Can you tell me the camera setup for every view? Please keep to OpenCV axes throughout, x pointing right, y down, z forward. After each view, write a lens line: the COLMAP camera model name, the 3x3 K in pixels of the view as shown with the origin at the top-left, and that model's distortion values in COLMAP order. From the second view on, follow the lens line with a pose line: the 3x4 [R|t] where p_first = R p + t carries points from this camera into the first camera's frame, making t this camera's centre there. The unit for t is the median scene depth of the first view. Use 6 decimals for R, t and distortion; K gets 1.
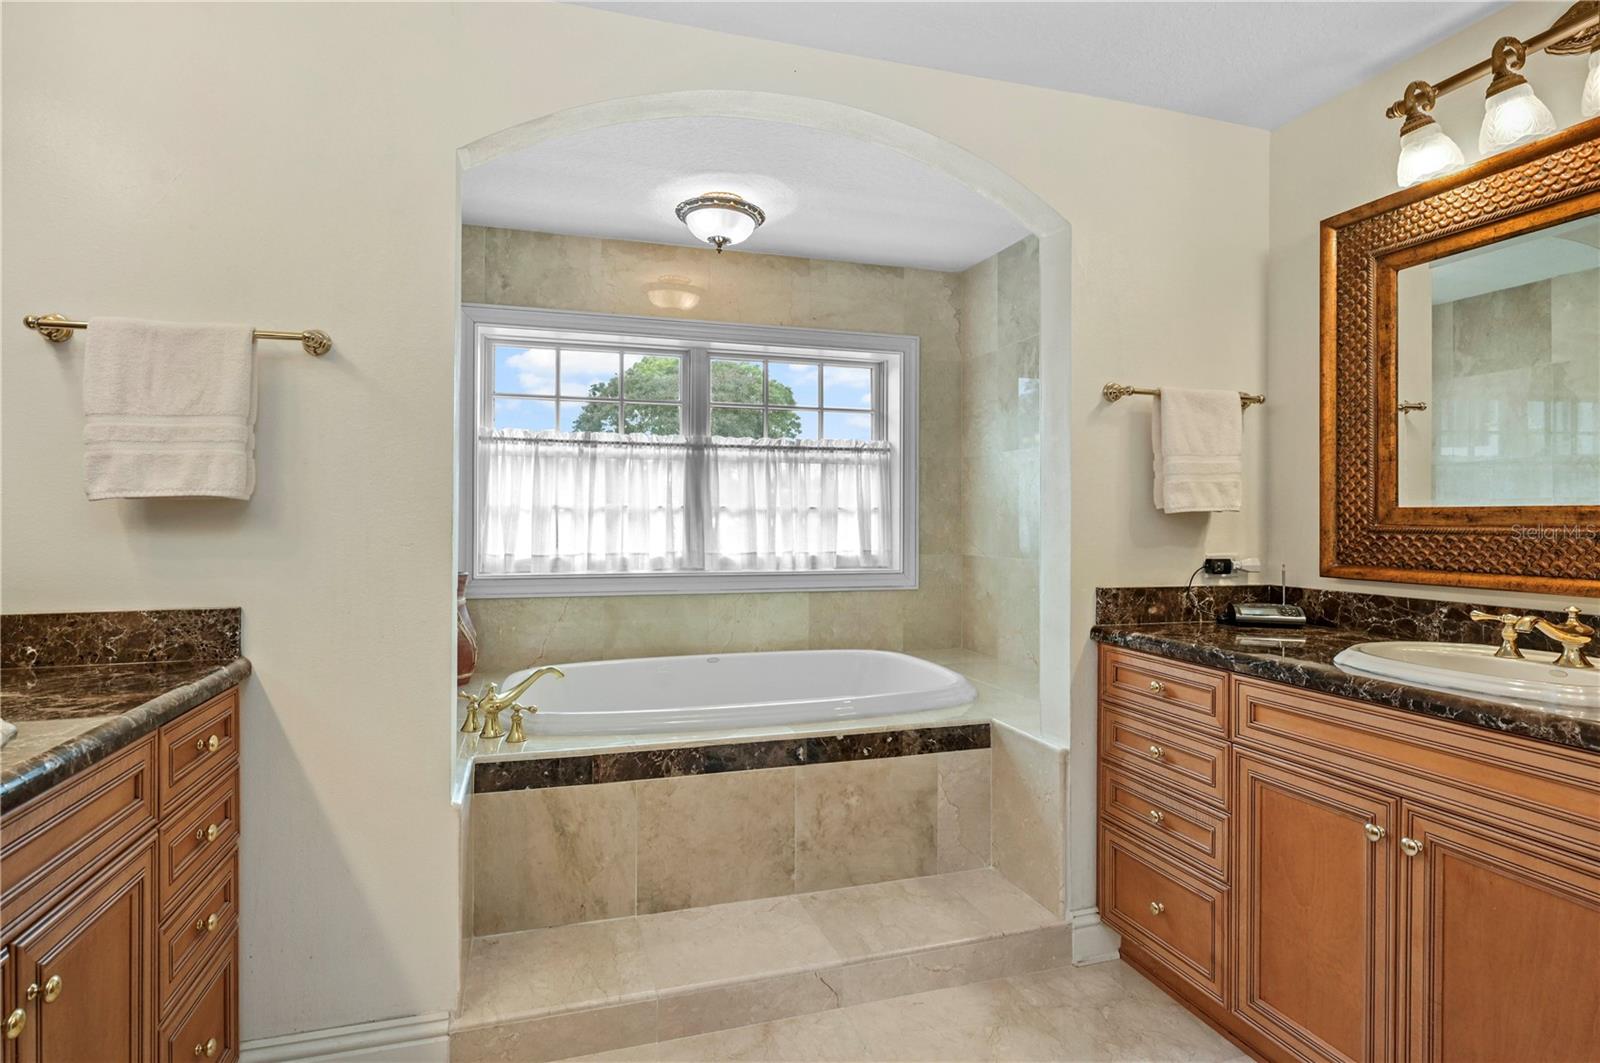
lens RADIAL K [[856.9, 0, 802.2], [0, 856.9, 509.0], [0, 0, 1]] dist [0.002152, -0.002276]
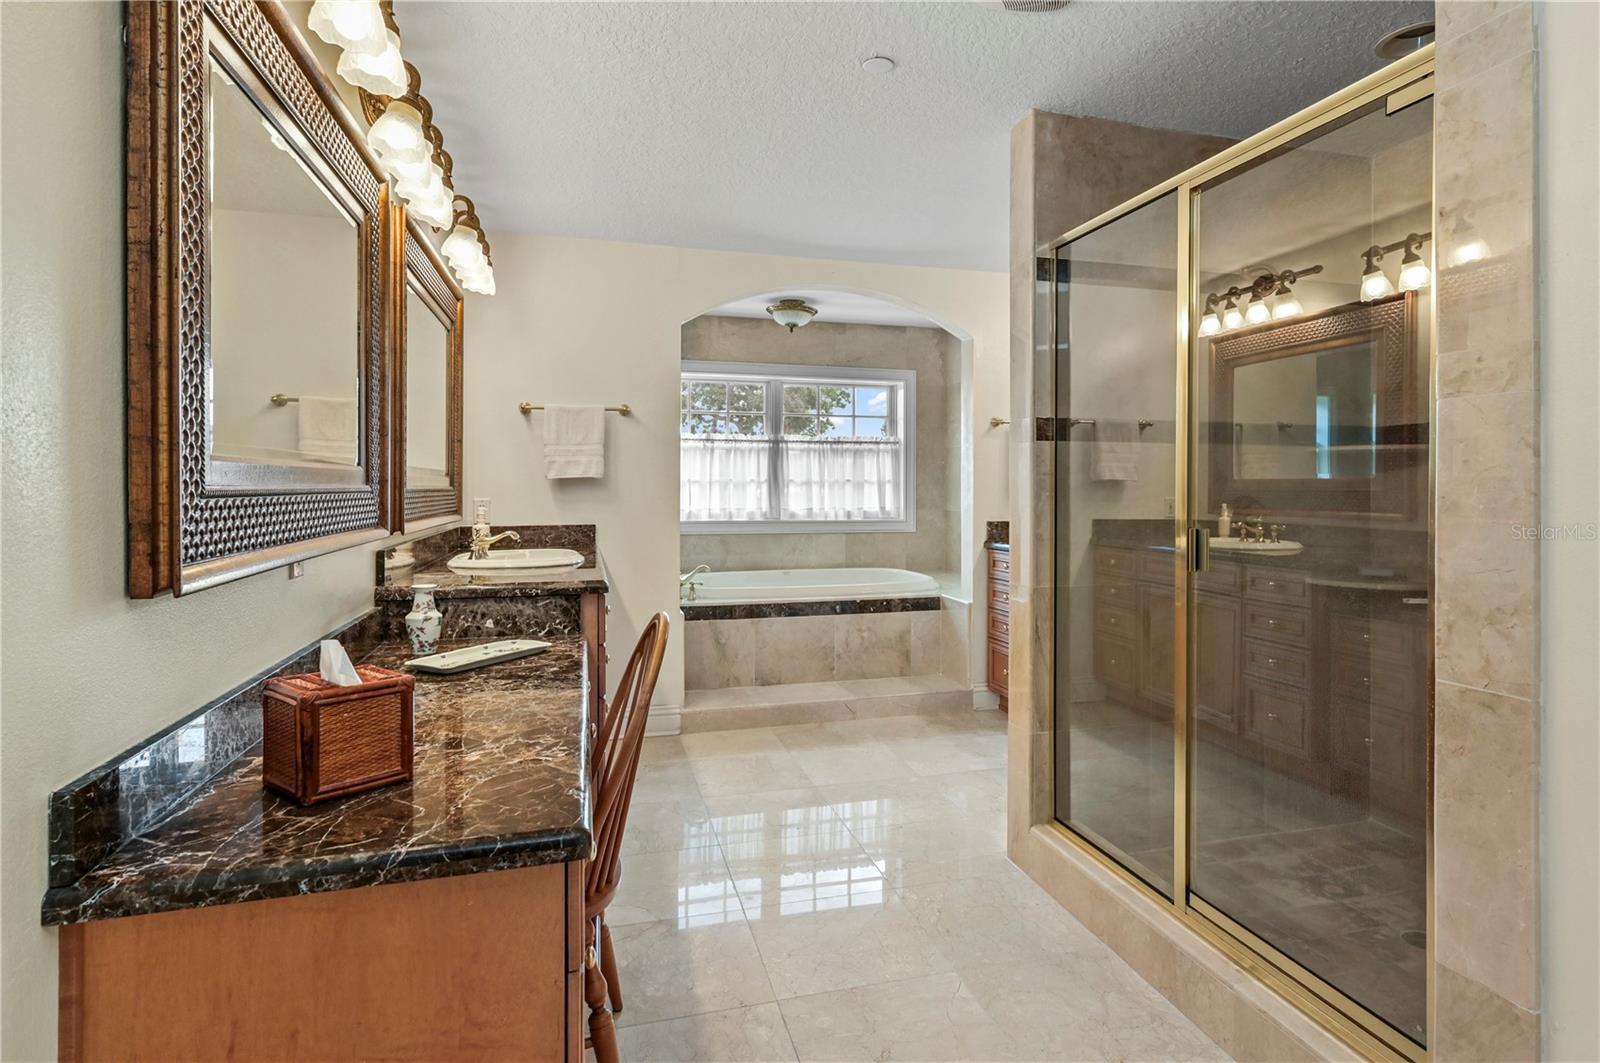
lens RADIAL K [[856.9, 0, 842.1], [0, 856.9, 491.7], [0, 0, 1]] dist [0.002152, -0.002276]
pose [[0.999923, -0.001838, -0.012239, 0.031049], [0.002028, 0.999878, 0.015504, -0.006715], [0.012209, -0.015528, 0.999805, -0.870712]]
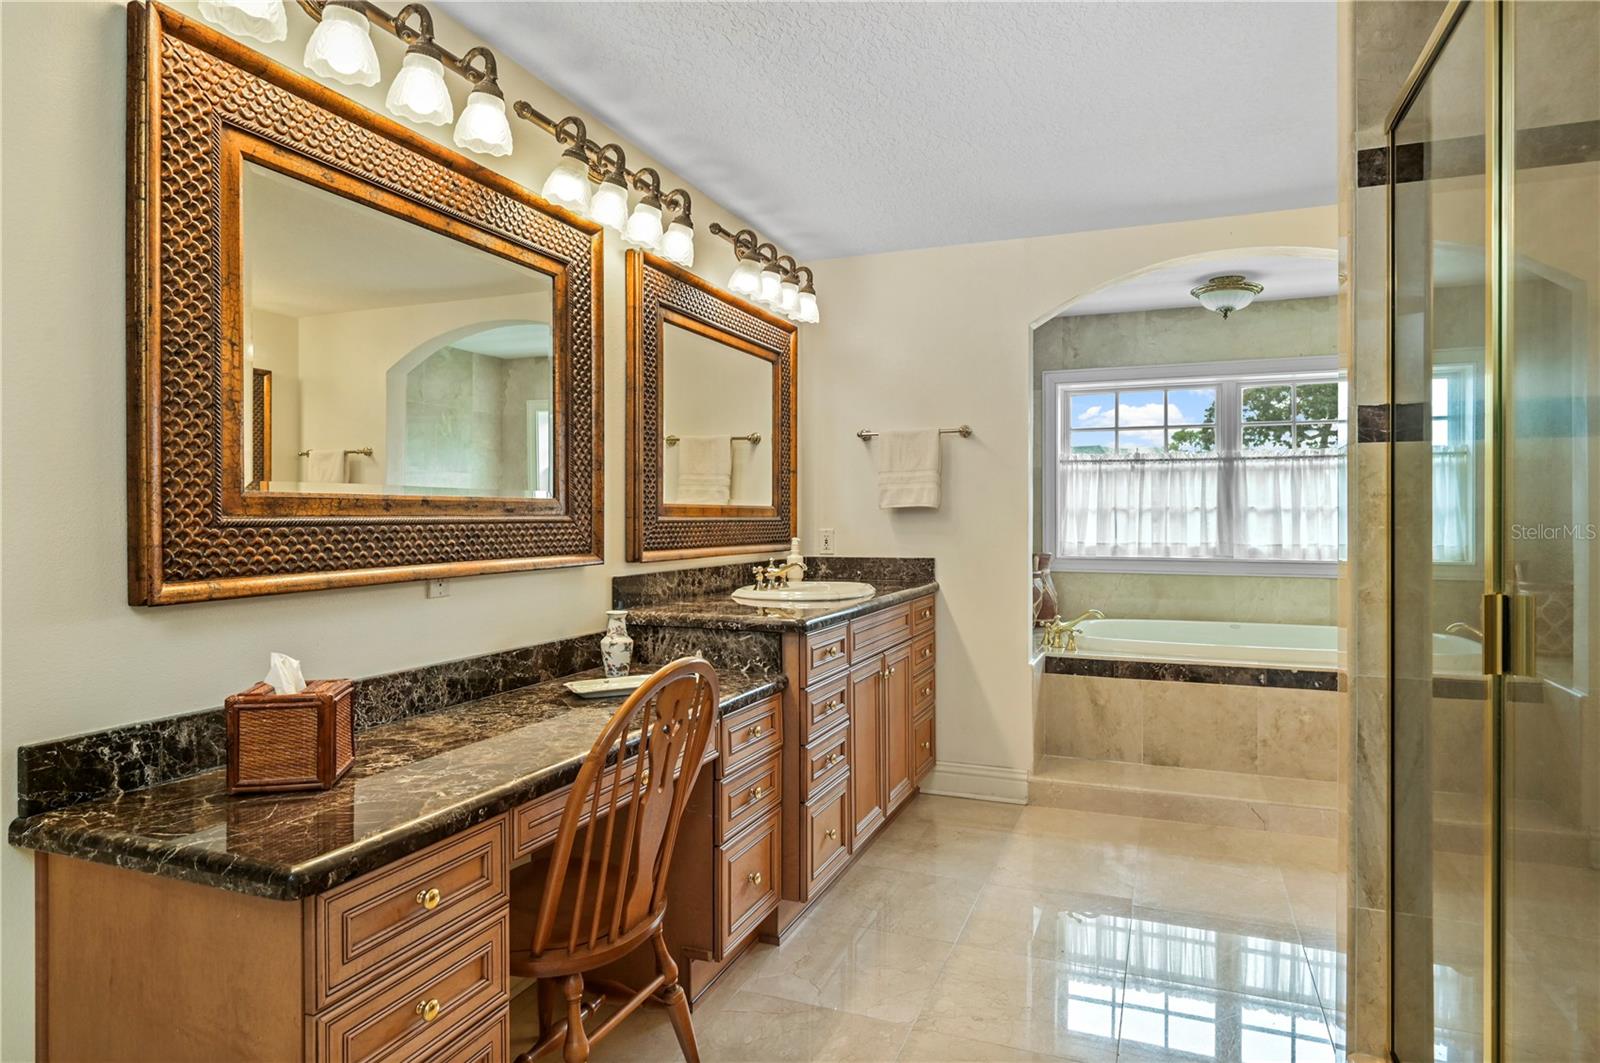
lens RADIAL K [[917.5, 0, 801.4], [0, 917.5, 520.6], [0, 0, 1]] dist [-0.008047, -0.001238]
pose [[0.778712, -0.000804, -0.627382, 0.342917], [0.009061, 0.999909, 0.009965, -0.003279], [0.627317, -0.013445, 0.778648, -0.649203]]
